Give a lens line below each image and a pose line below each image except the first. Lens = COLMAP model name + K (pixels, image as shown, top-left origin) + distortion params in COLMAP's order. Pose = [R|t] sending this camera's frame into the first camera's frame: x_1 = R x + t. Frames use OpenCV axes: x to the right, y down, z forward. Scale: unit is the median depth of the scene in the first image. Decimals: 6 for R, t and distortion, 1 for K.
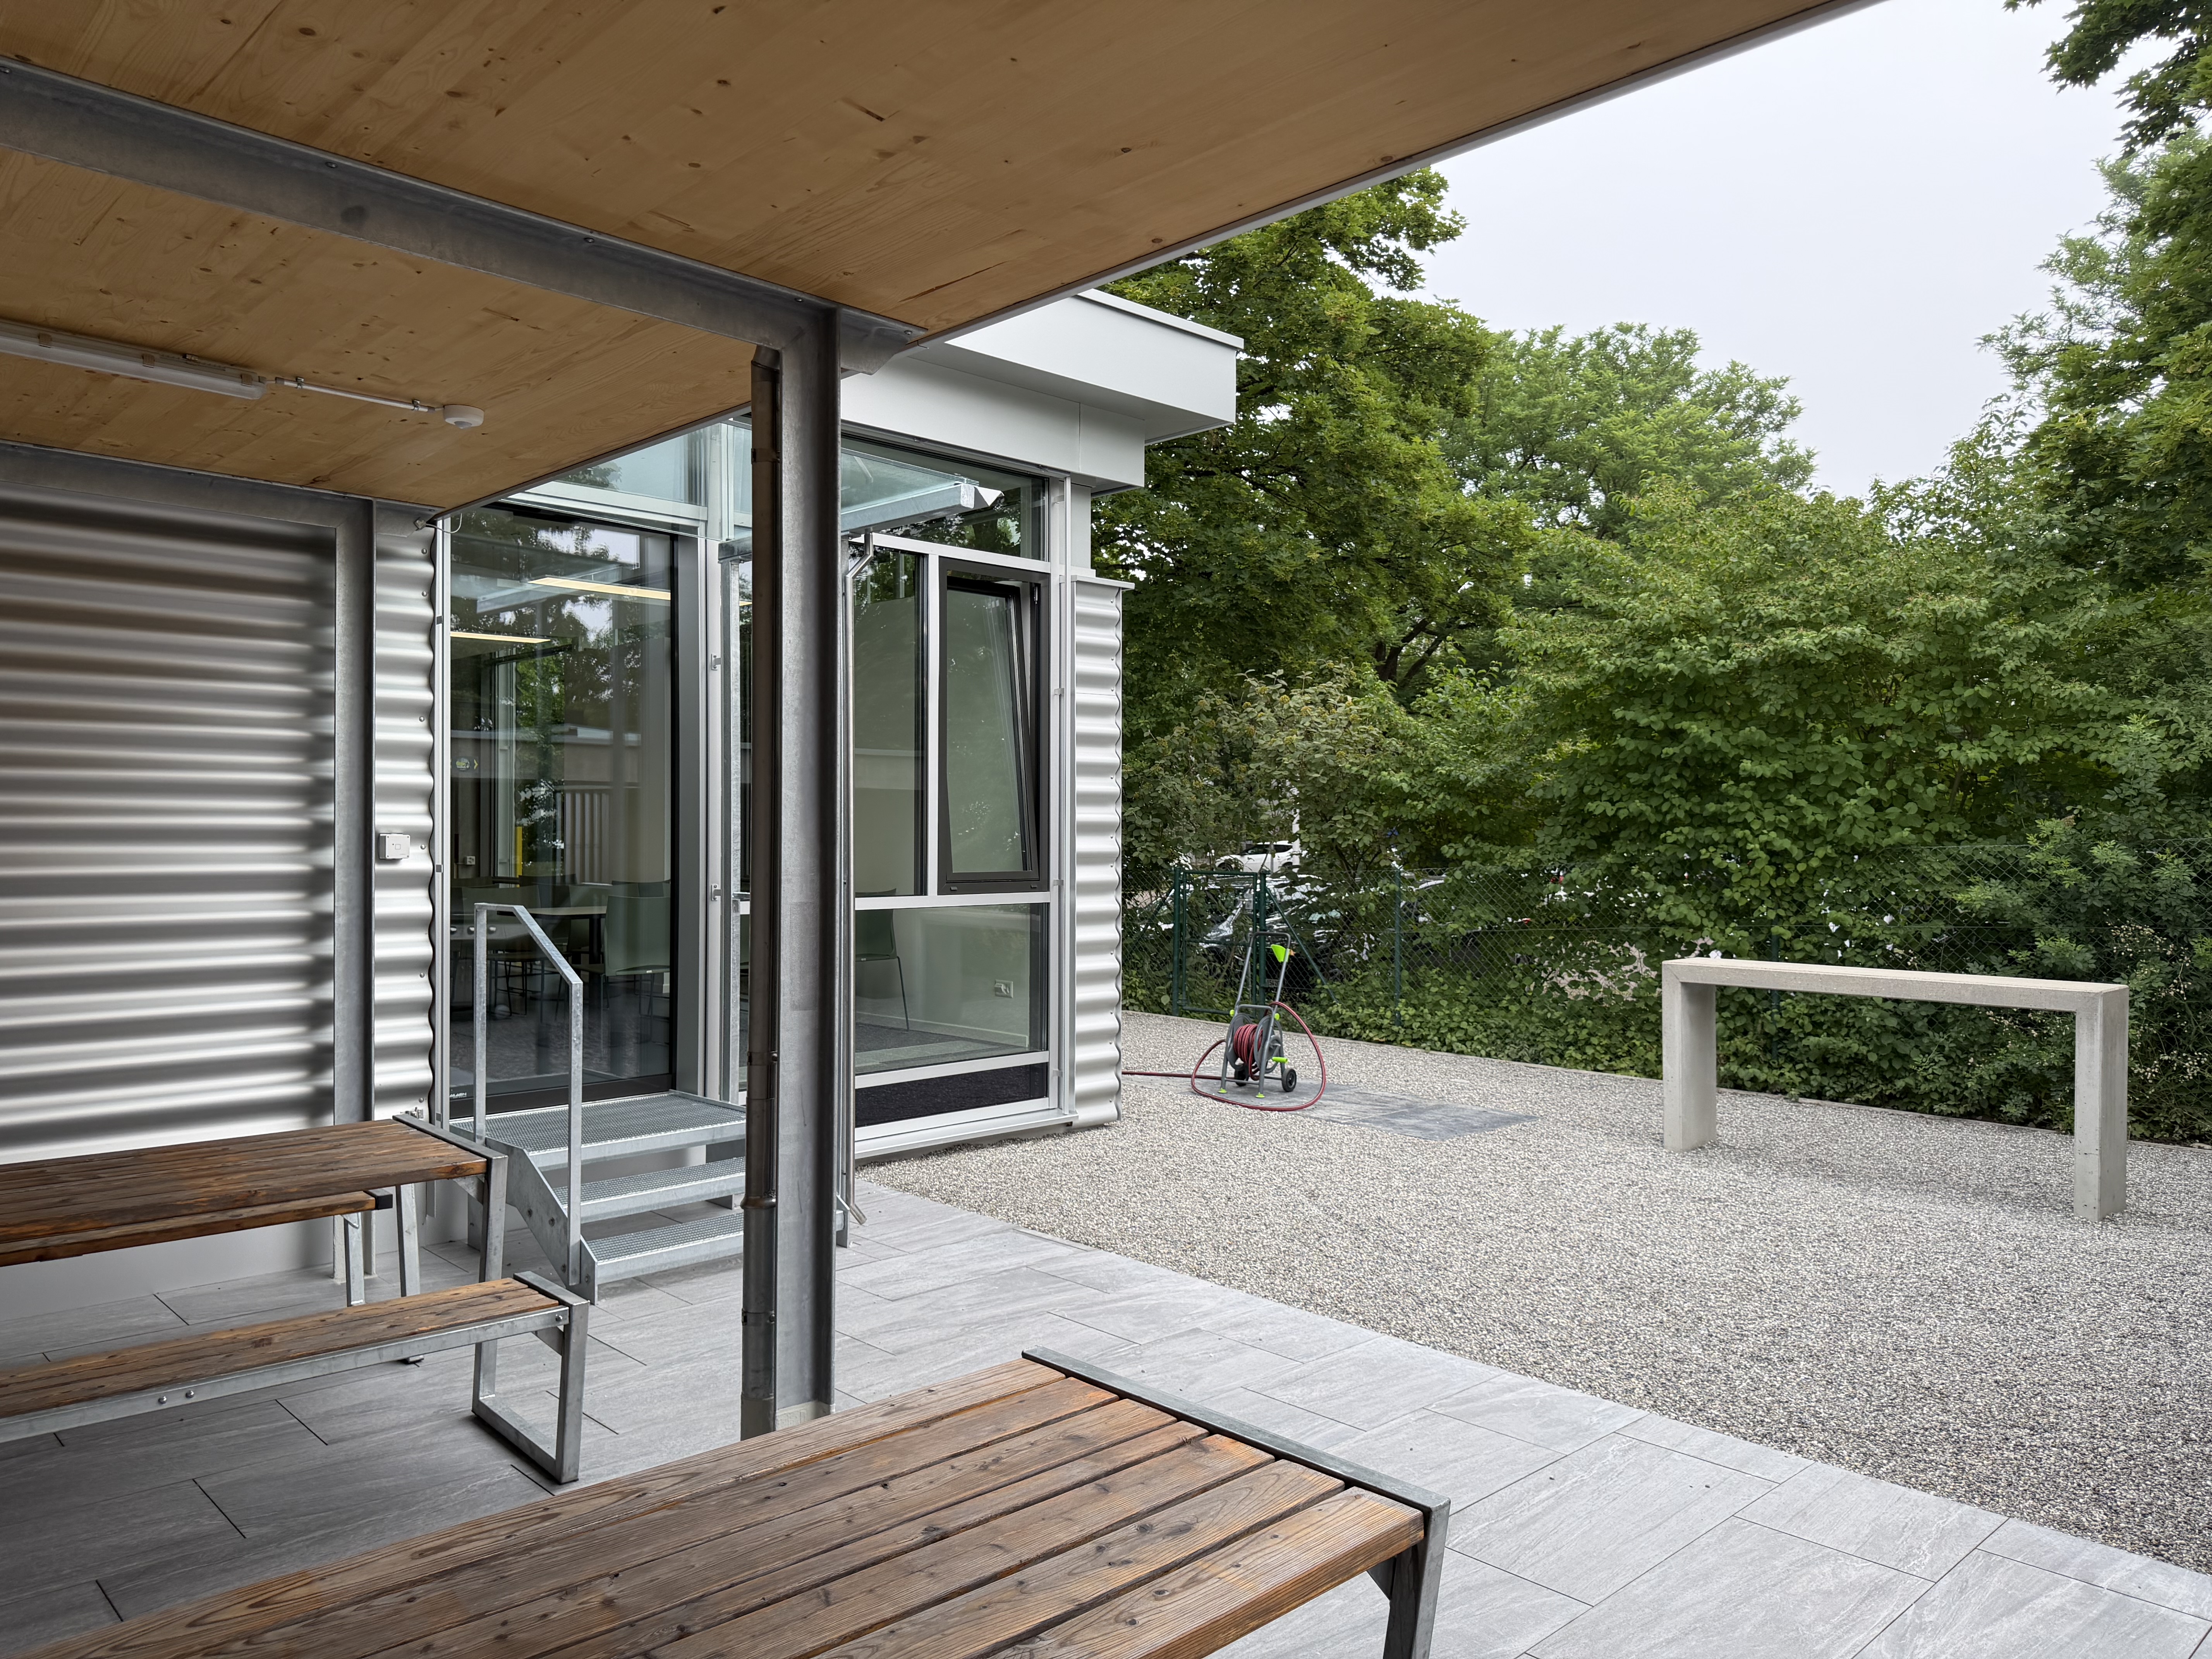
lens RADIAL K [[1541.8, 0, 1106.0], [0, 1541.8, 829.5], [0, 0, 1]] dist [0.000093, -0.000418]
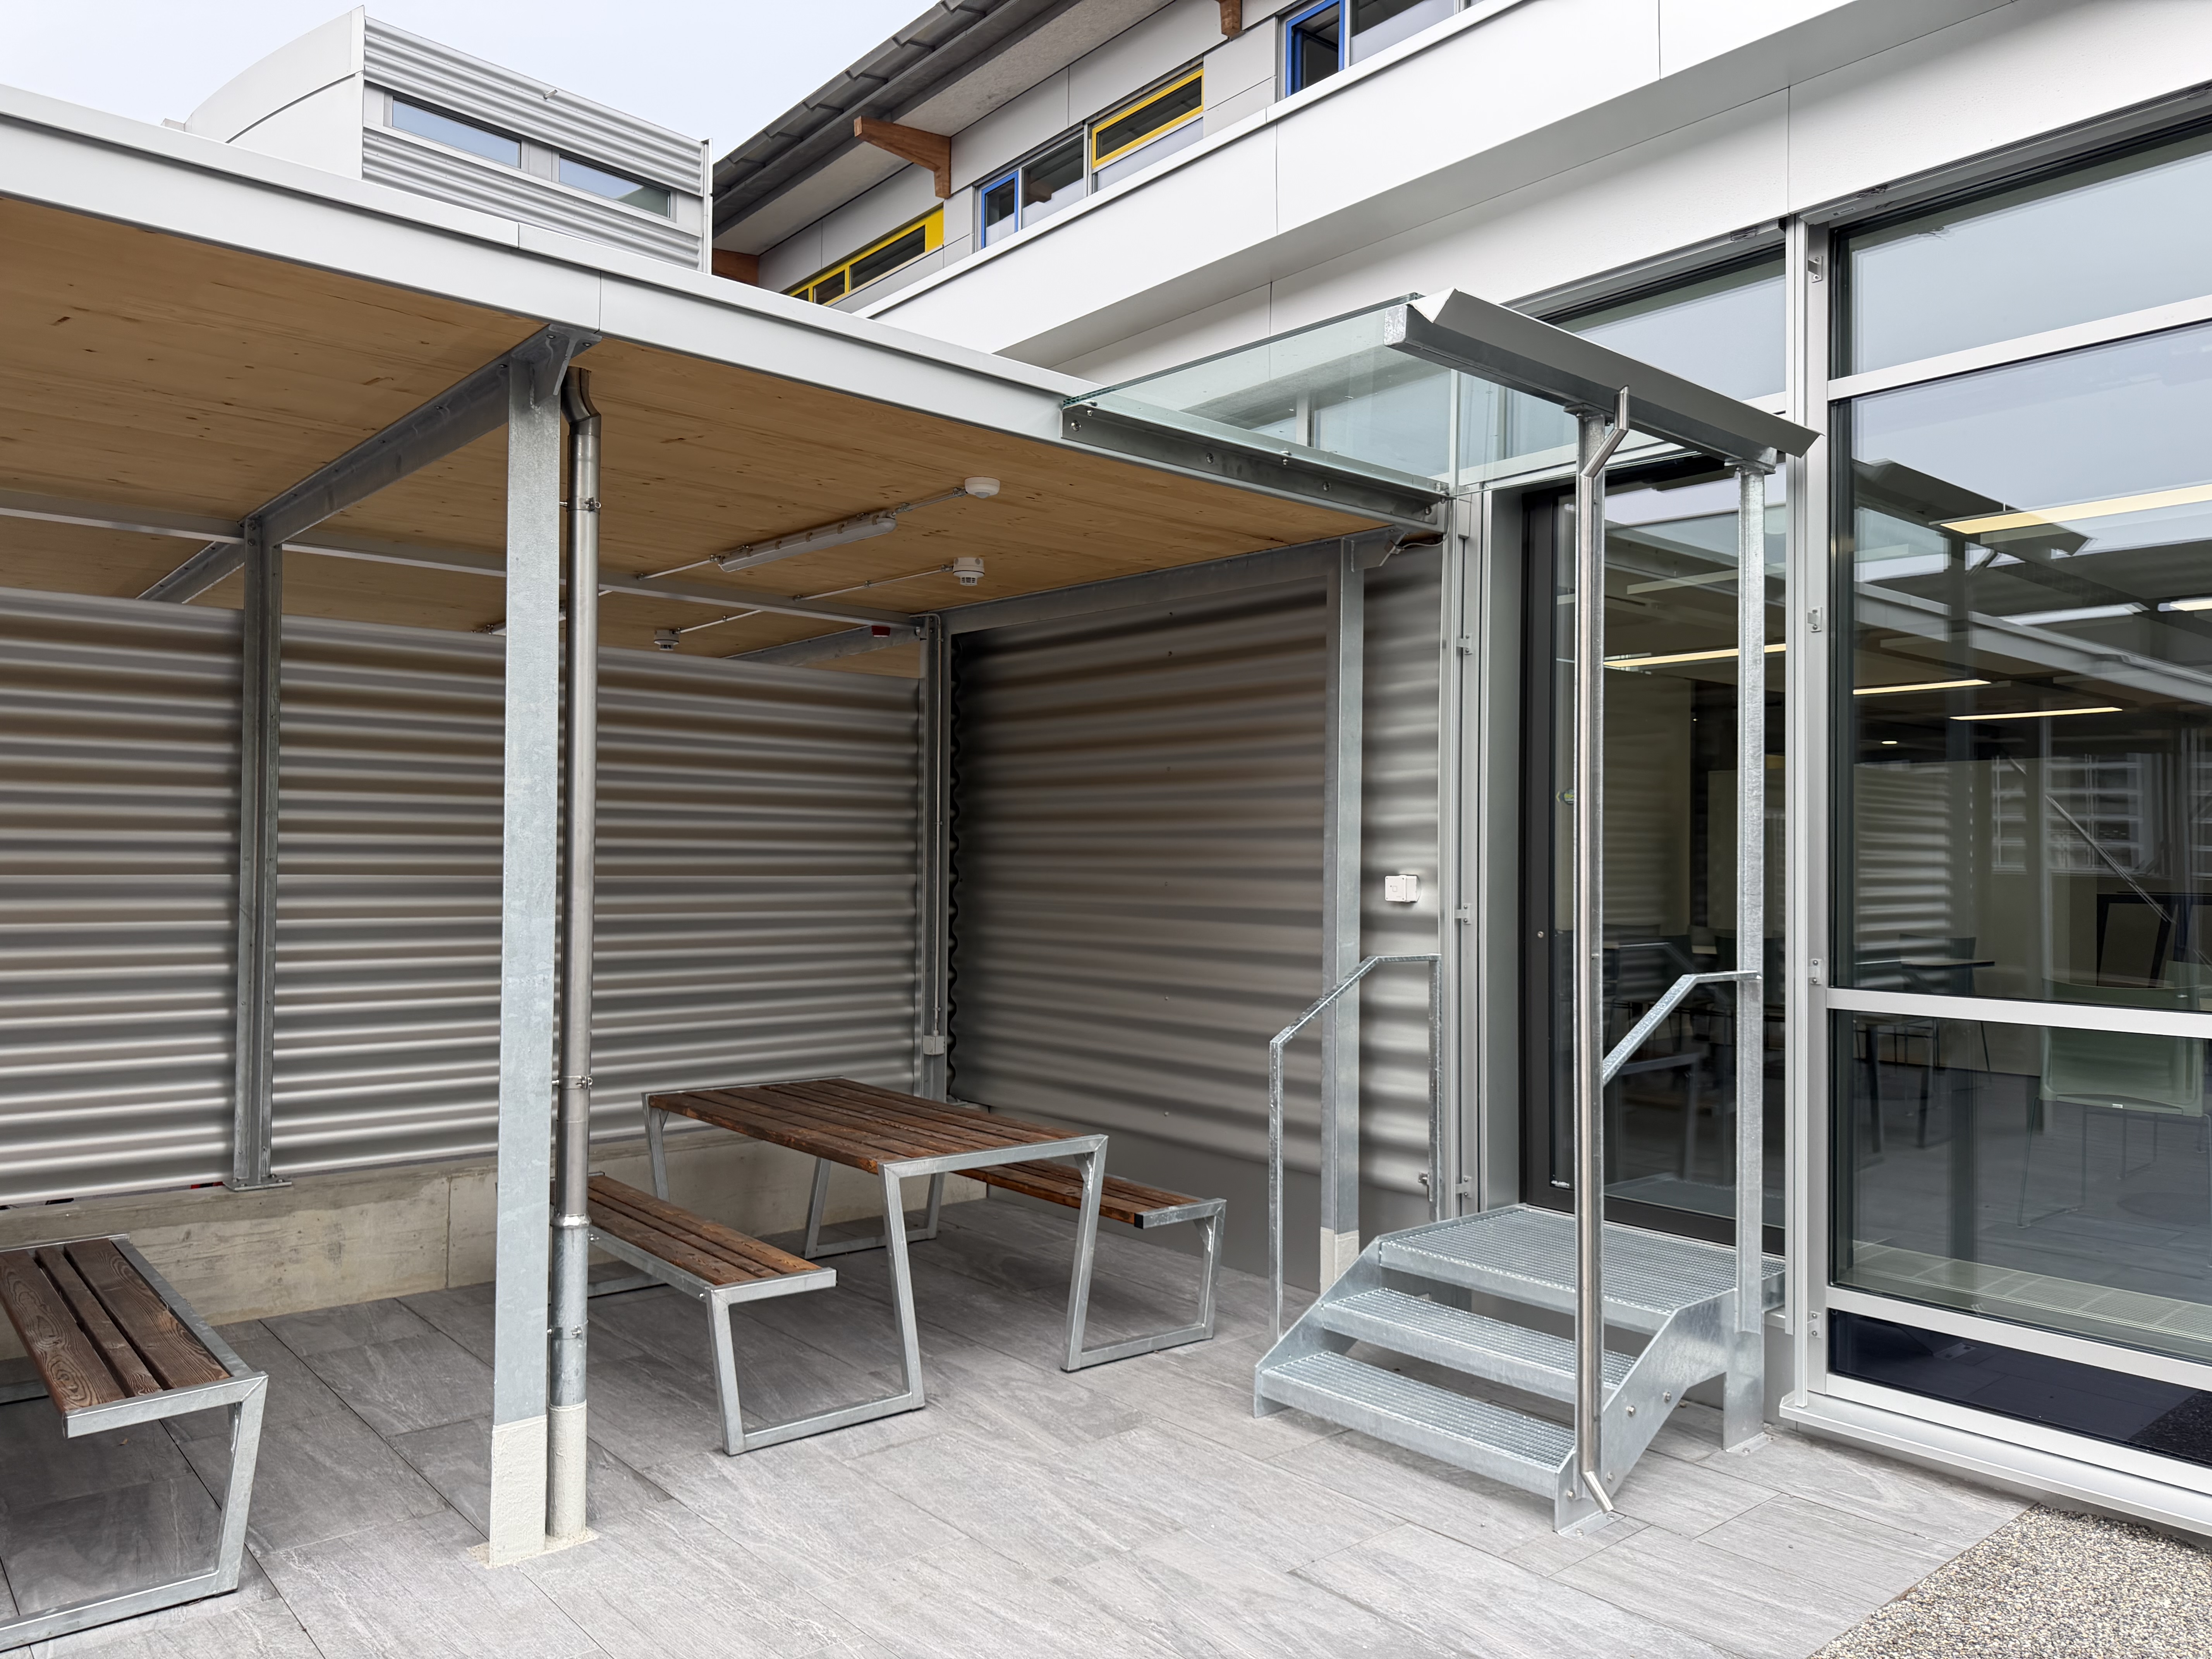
lens RADIAL K [[1562.5, 0, 1104.2], [0, 1562.5, 839.6], [0, 0, 1]] dist [0.133538, -0.221579]
pose [[-0.058545, -0.021340, -0.998057, 0.499210], [-0.009475, 0.999738, -0.020820, 0.002740], [0.998240, 0.008237, -0.058732, 0.849678]]
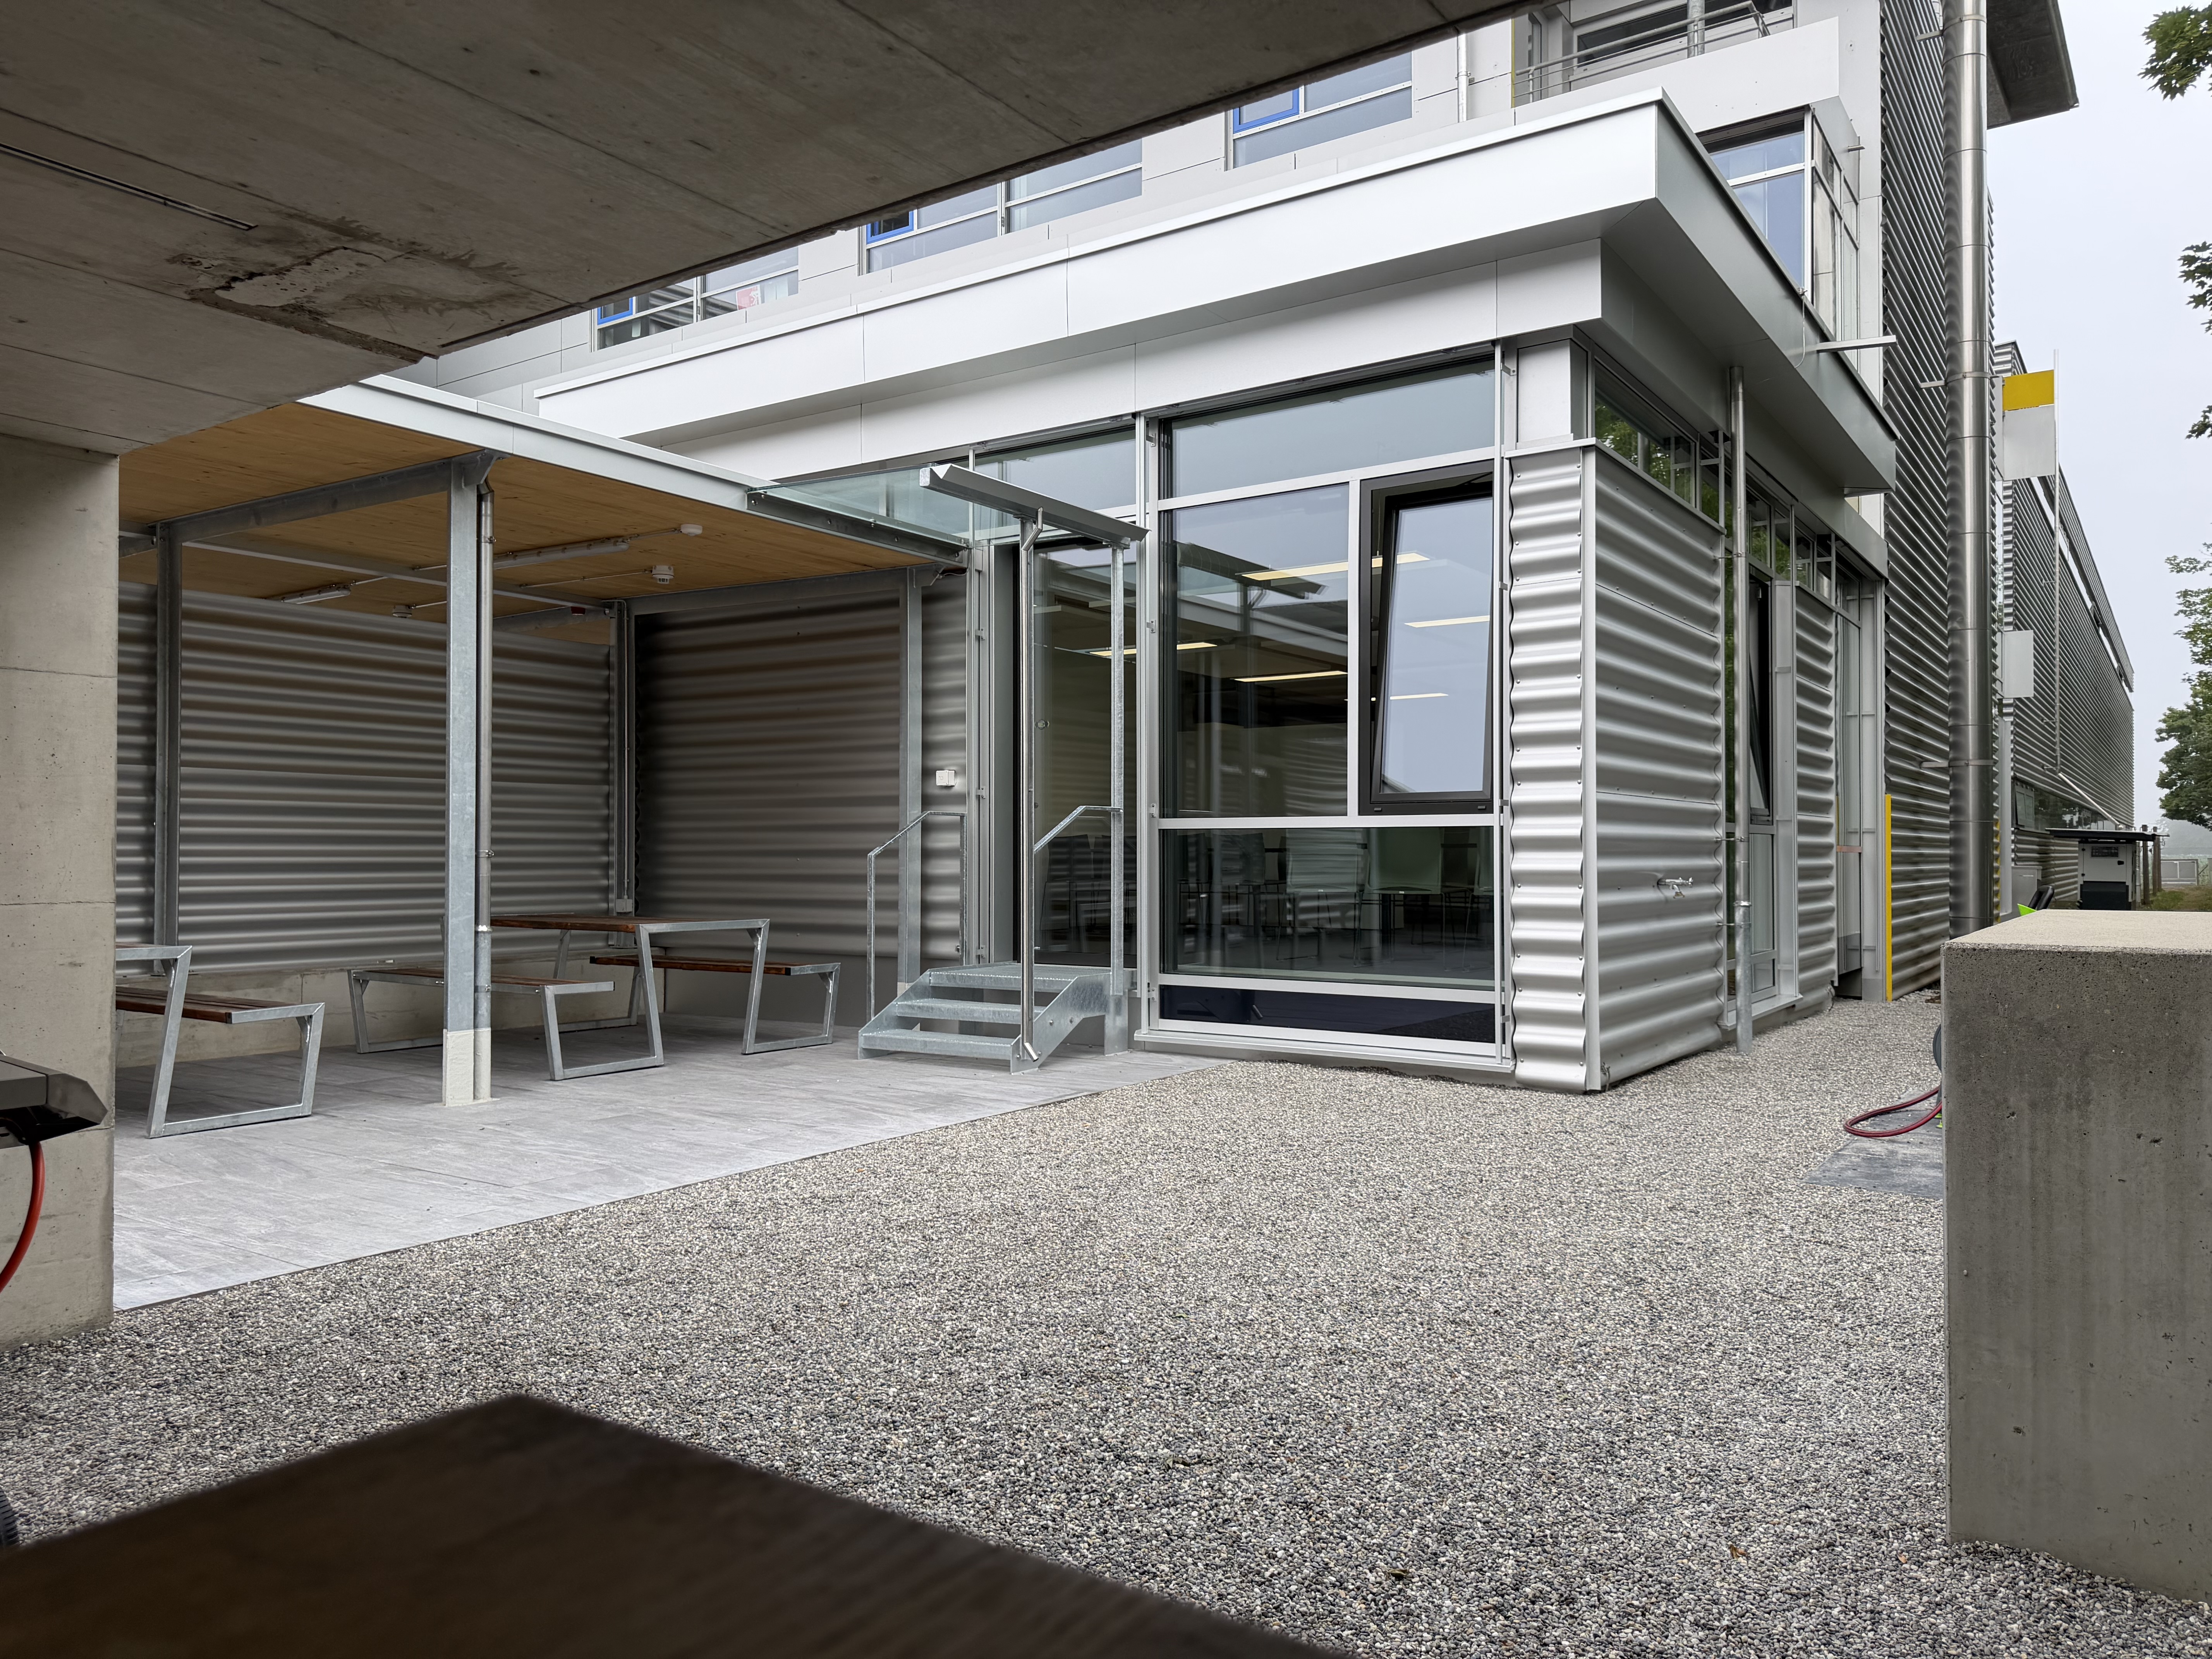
lens RADIAL K [[1562.5, 0, 1104.2], [0, 1562.5, 839.6], [0, 0, 1]] dist [0.133538, -0.221579]
pose [[0.201909, -0.015823, -0.979276, 1.112602], [0.000210, 0.999870, -0.016112, 0.096413], [0.979404, 0.003048, 0.201886, 0.812057]]
